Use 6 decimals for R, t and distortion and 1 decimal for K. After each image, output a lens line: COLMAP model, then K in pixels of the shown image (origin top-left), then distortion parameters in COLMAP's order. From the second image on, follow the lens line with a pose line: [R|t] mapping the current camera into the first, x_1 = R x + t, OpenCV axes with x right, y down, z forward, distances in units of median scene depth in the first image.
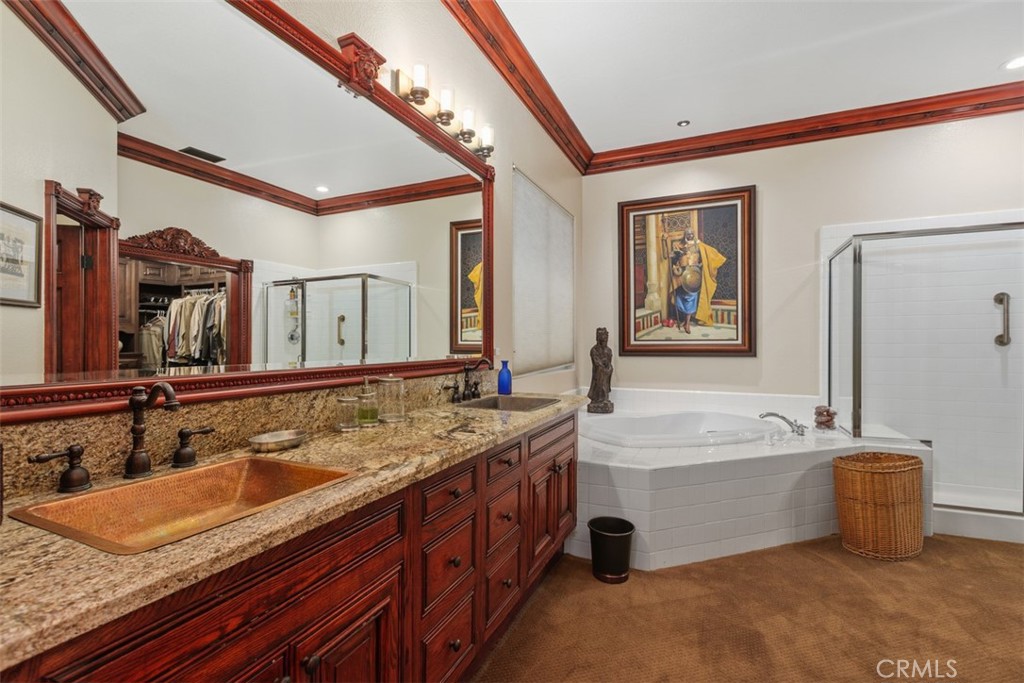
lens RADIAL K [[474.6, 0, 516.0], [0, 474.6, 344.2], [0, 0, 1]] dist [0.004206, -0.002575]
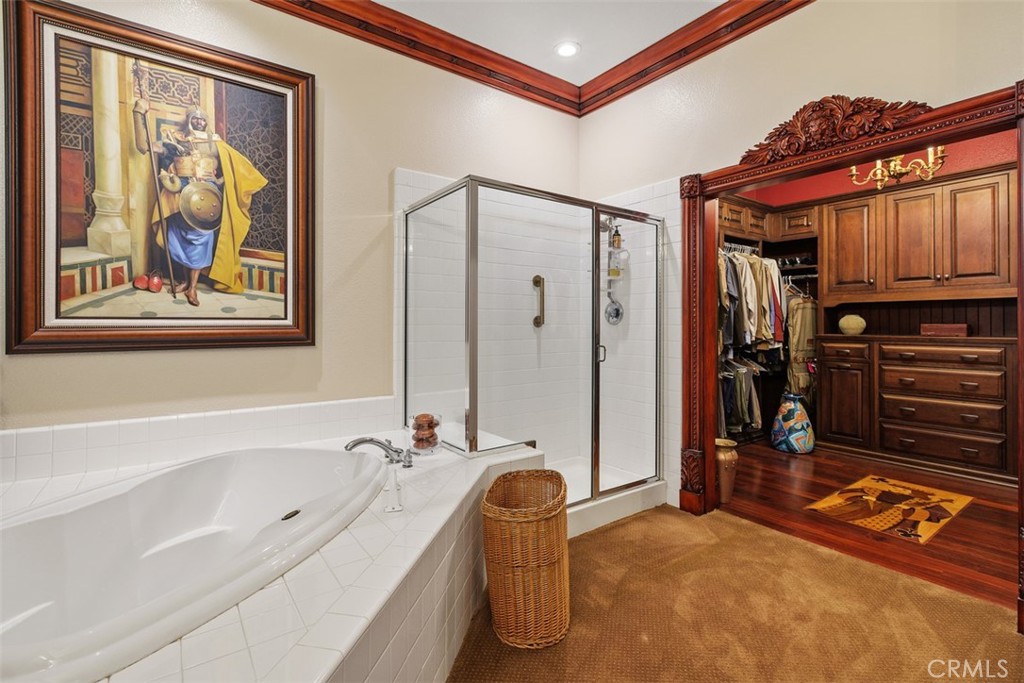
lens RADIAL K [[474.6, 0, 511.1], [0, 474.6, 321.8], [0, 0, 1]] dist [0.004206, -0.002575]
pose [[0.512720, 0.005107, 0.858541, 0.091312], [-0.002475, 0.999987, -0.004471, -0.002947], [-0.858552, 0.000167, 0.512726, 0.432980]]
